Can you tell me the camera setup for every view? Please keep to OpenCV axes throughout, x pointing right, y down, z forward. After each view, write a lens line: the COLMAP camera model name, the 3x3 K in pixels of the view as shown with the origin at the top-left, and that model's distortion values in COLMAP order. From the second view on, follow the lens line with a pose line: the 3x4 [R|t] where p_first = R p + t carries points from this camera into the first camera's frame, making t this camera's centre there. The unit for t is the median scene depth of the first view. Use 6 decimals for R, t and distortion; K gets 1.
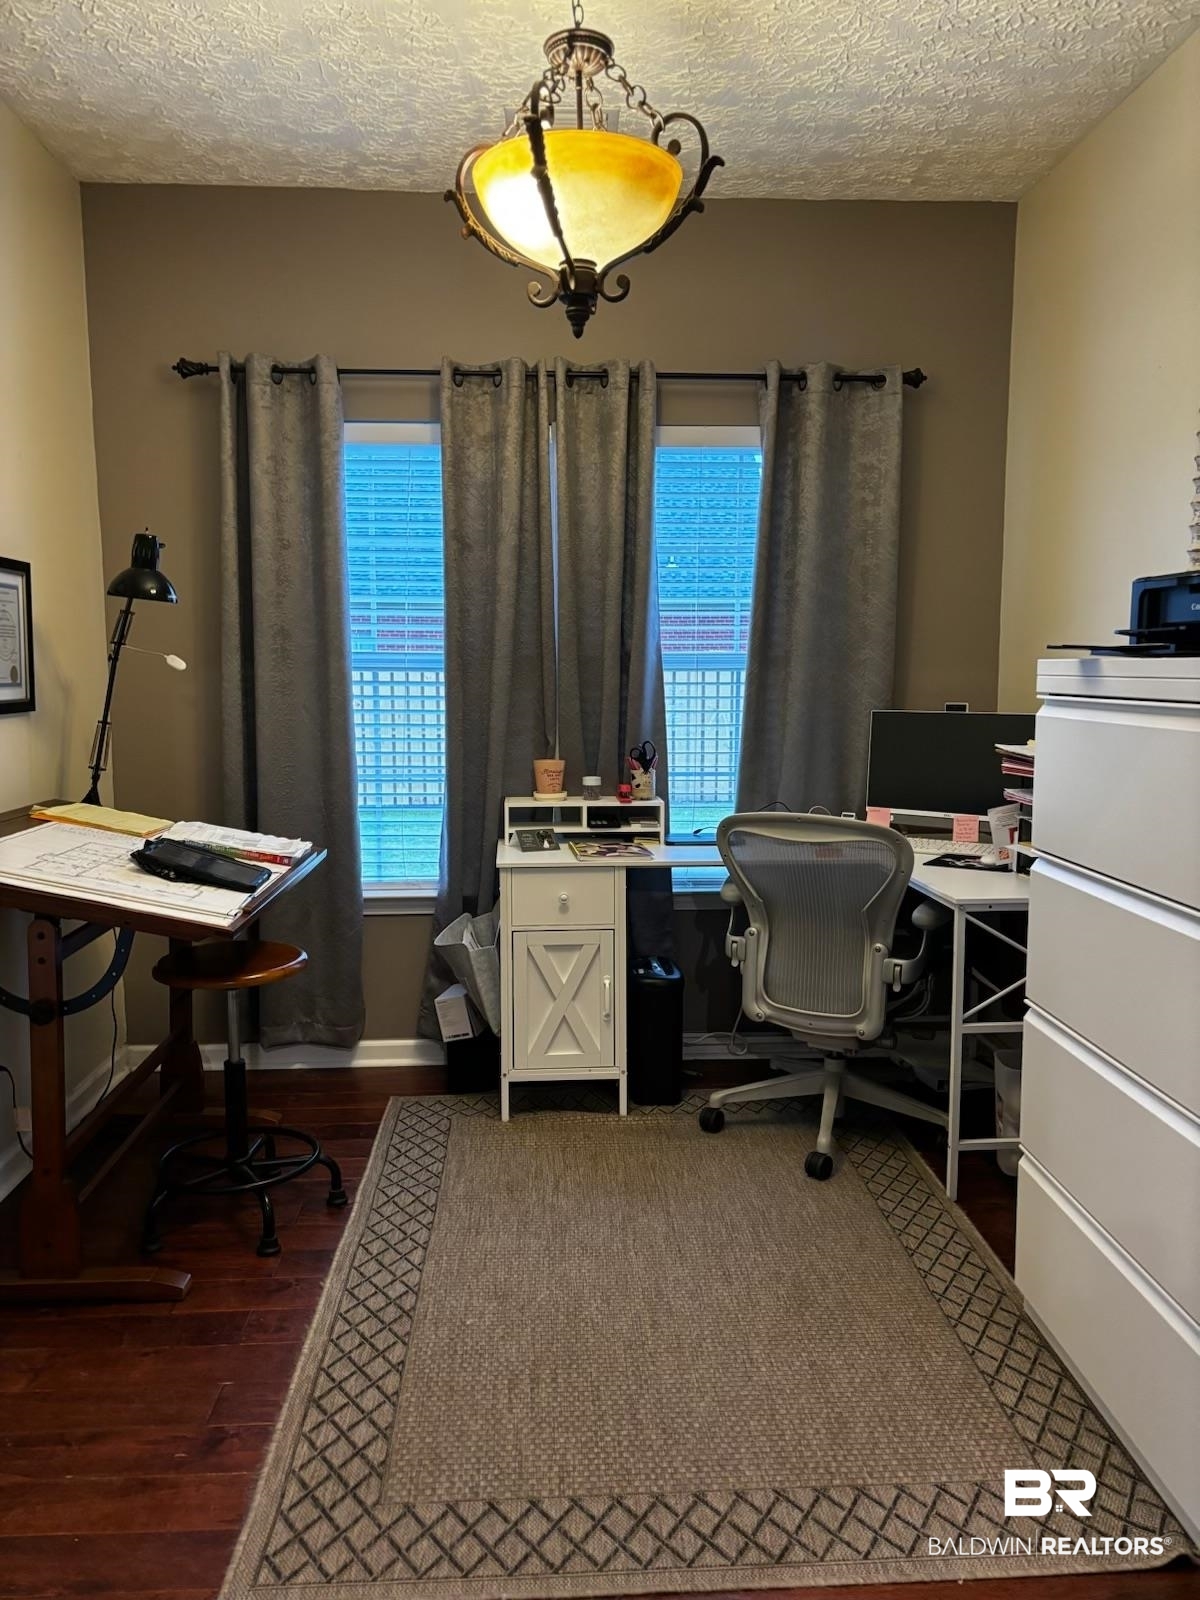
lens RADIAL K [[1211.4, 0, 607.0], [0, 1211.4, 803.6], [0, 0, 1]] dist [0.059905, -0.083335]
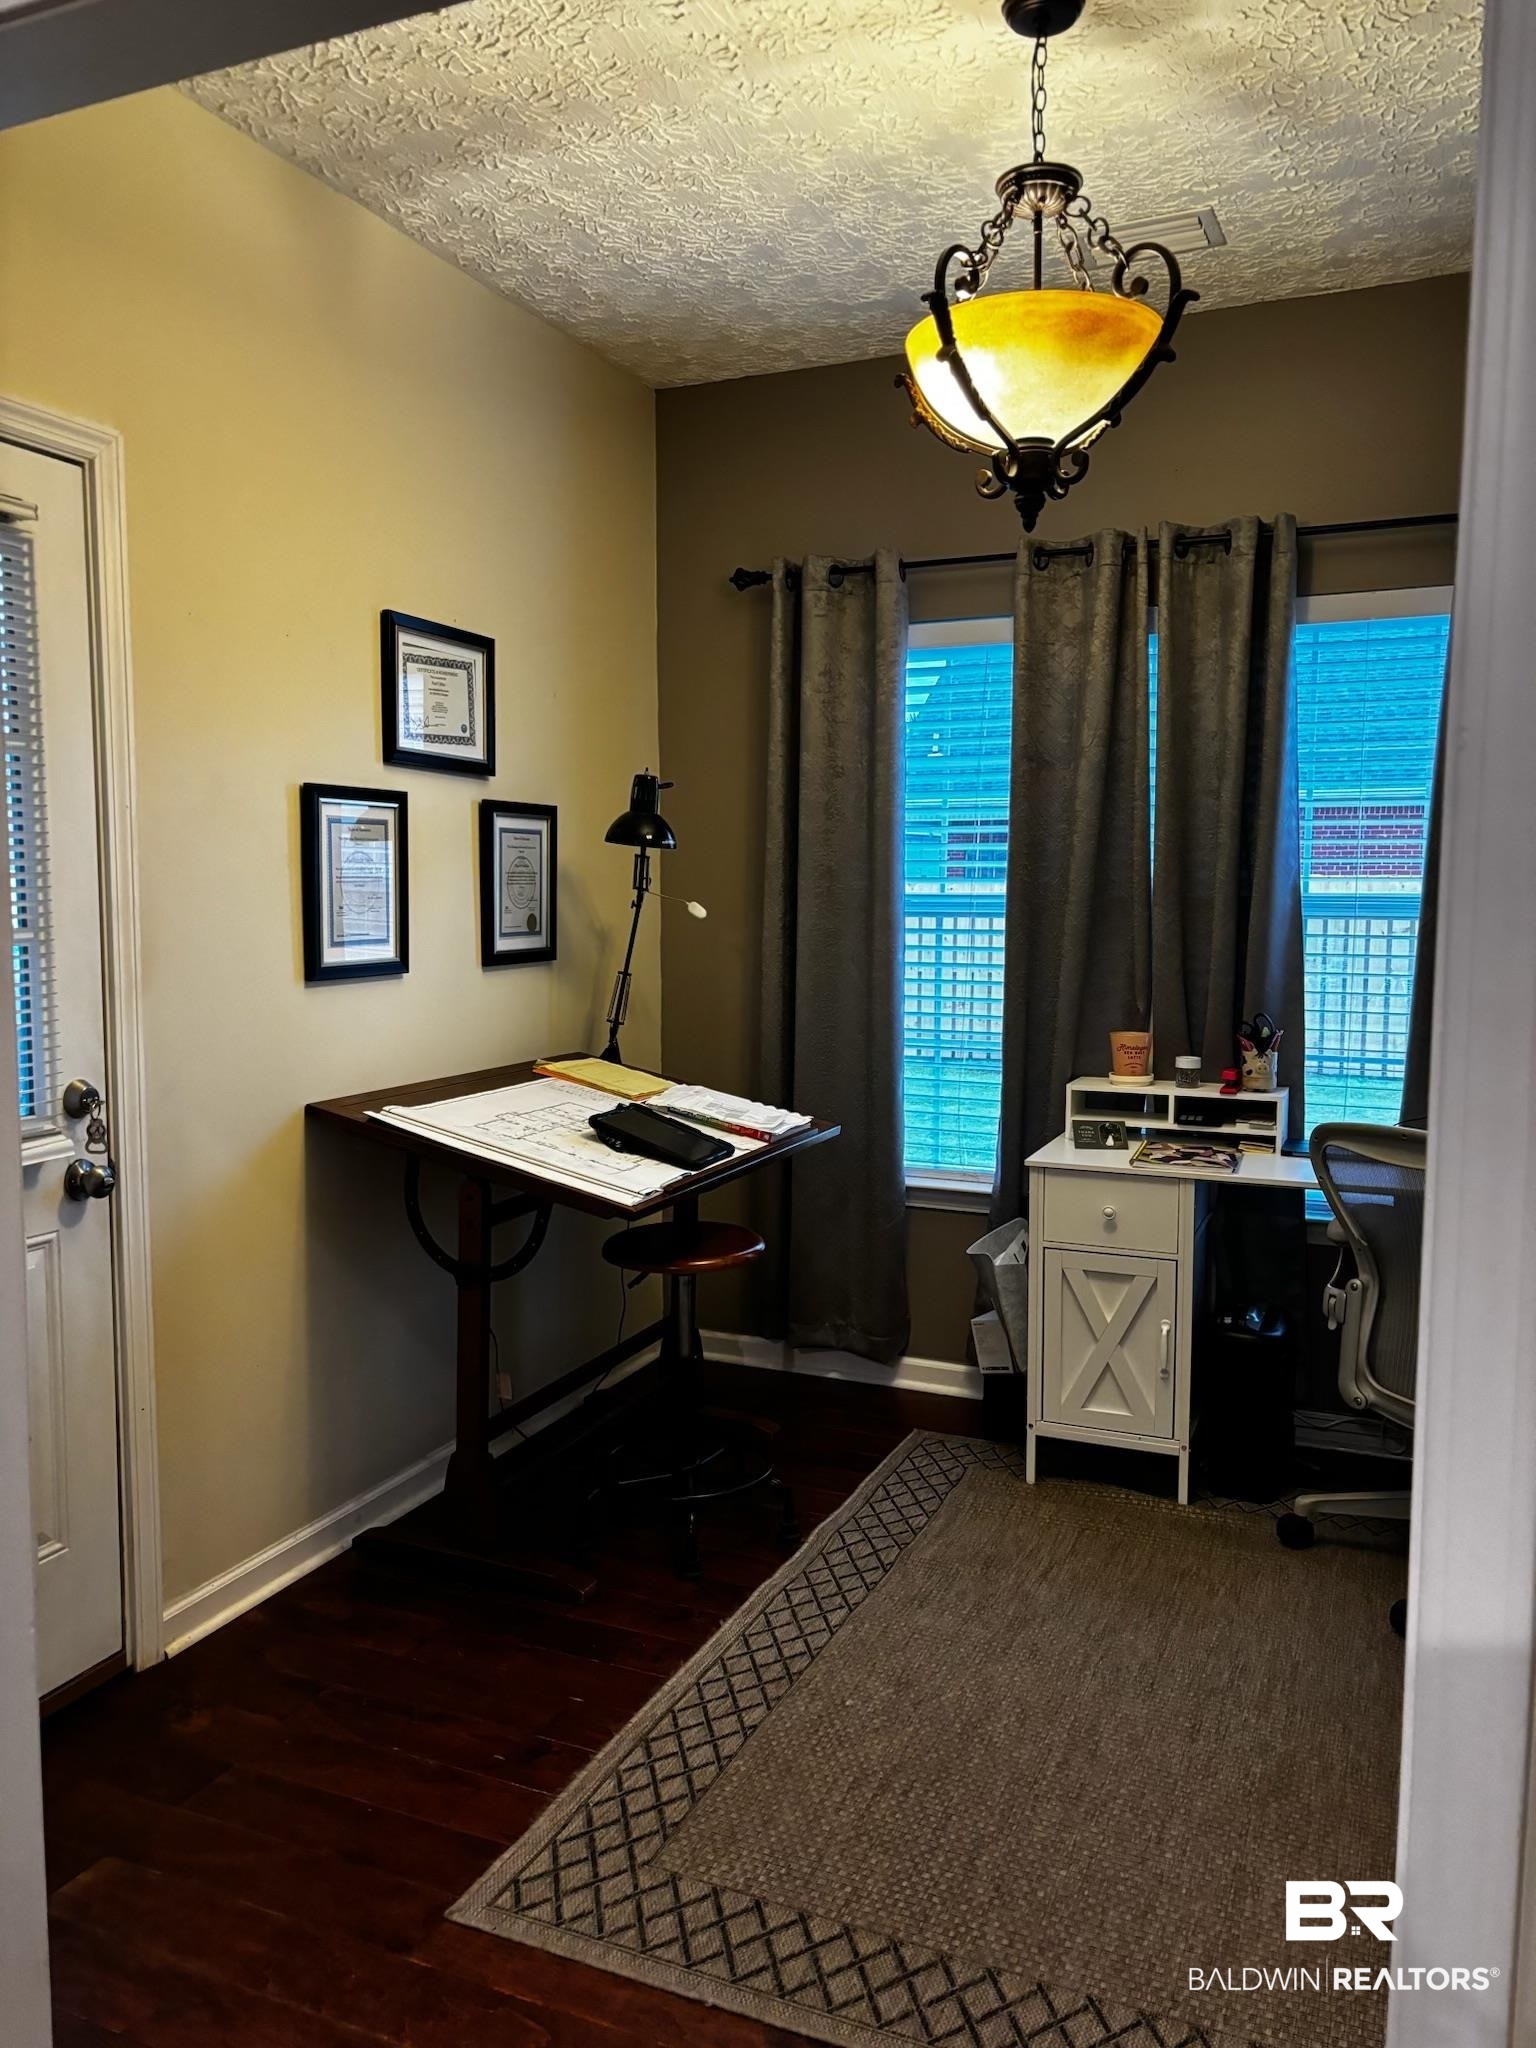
lens RADIAL K [[1560.8, 0, 768.0], [0, 1560.8, 1024.0], [0, 0, 1]] dist [0.034732, -0.060718]
pose [[0.883792, 0.044169, -0.465791, 0.240633], [-0.051992, 0.998640, -0.003954, -0.028841], [0.464983, 0.027712, 0.884886, -0.000960]]
